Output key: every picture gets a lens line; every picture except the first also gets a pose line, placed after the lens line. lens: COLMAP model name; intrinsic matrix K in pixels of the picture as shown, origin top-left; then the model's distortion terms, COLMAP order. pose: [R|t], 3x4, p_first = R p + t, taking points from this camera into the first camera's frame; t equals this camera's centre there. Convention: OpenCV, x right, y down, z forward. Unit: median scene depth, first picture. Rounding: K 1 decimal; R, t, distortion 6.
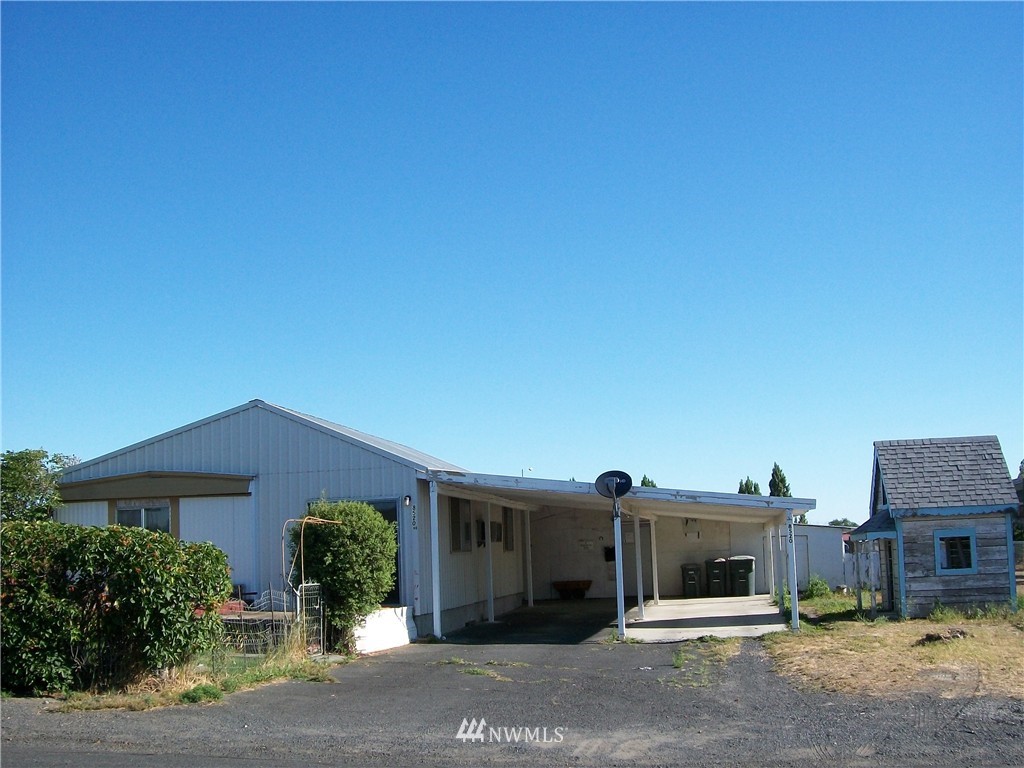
lens RADIAL K [[1107.3, 0, 514.7], [0, 1107.3, 373.8], [0, 0, 1]] dist [-0.144716, 0.000000]
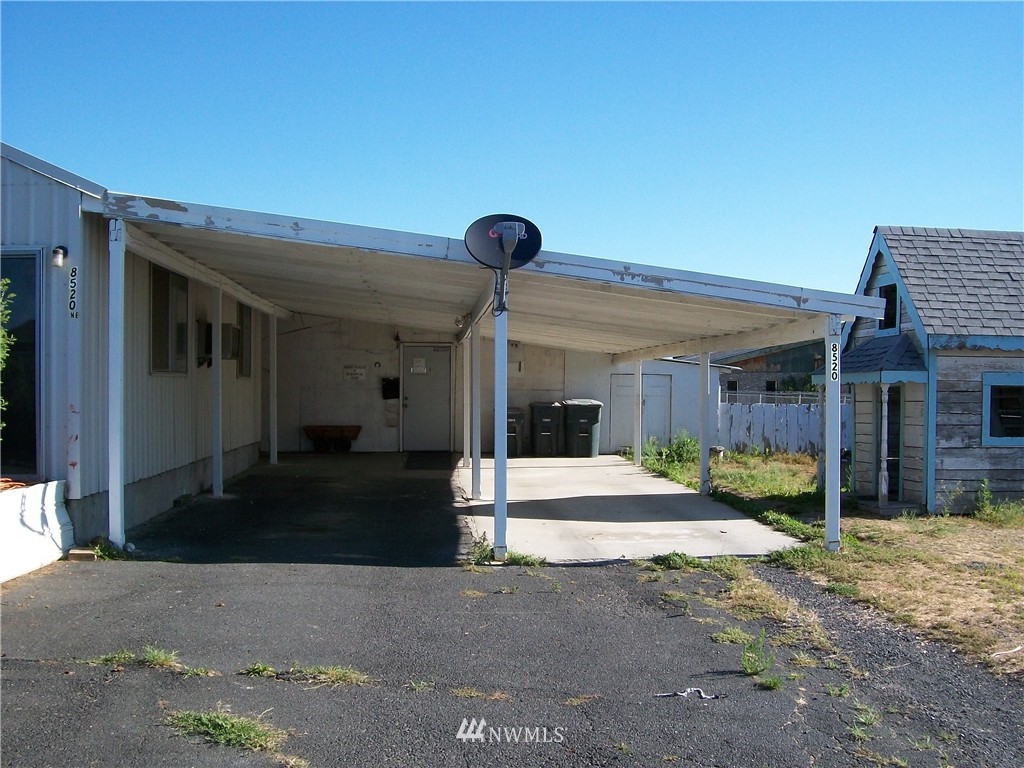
lens RADIAL K [[1107.3, 0, 514.7], [0, 1107.3, 386.5], [0, 0, 1]] dist [-0.144716, 0.000000]
pose [[0.964114, 0.036950, 0.262905, -0.027890], [-0.077393, 0.986373, 0.145182, 0.084436], [-0.253958, -0.160319, 0.953836, 0.485001]]
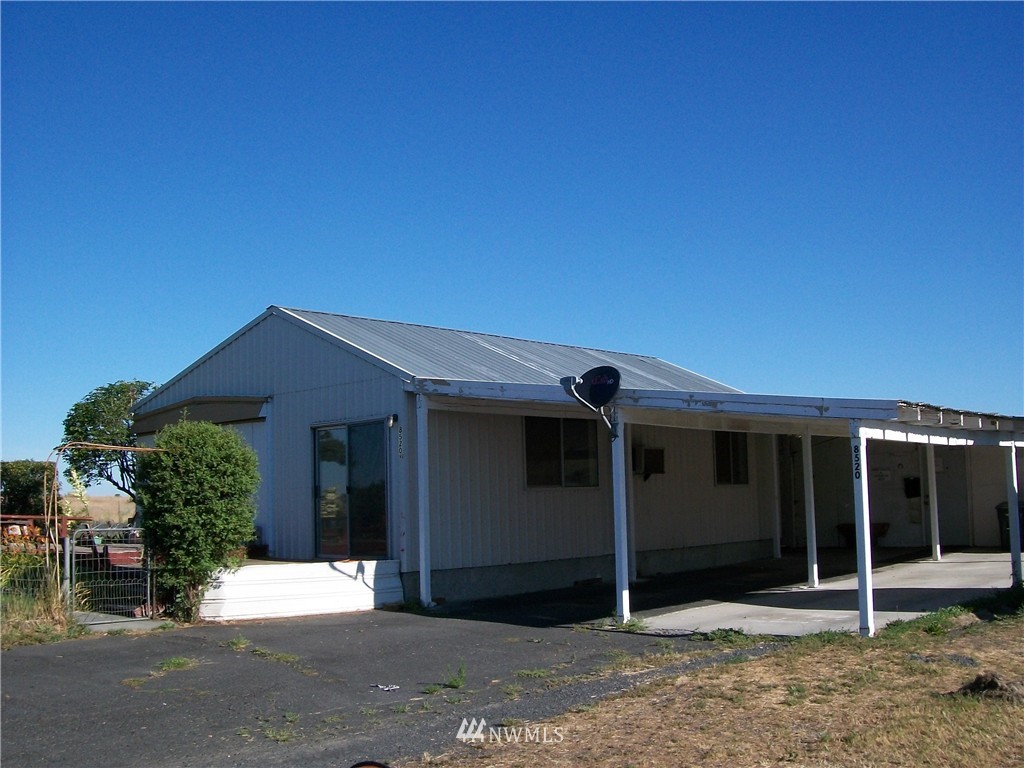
lens RADIAL K [[1107.3, 0, 514.2], [0, 1107.3, 380.2], [0, 0, 1]] dist [-0.144716, 0.000000]
pose [[0.848249, -0.045613, -0.527629, 0.360143], [0.082151, 0.995557, 0.046005, 0.056712], [0.523187, -0.082369, 0.848228, 0.385715]]
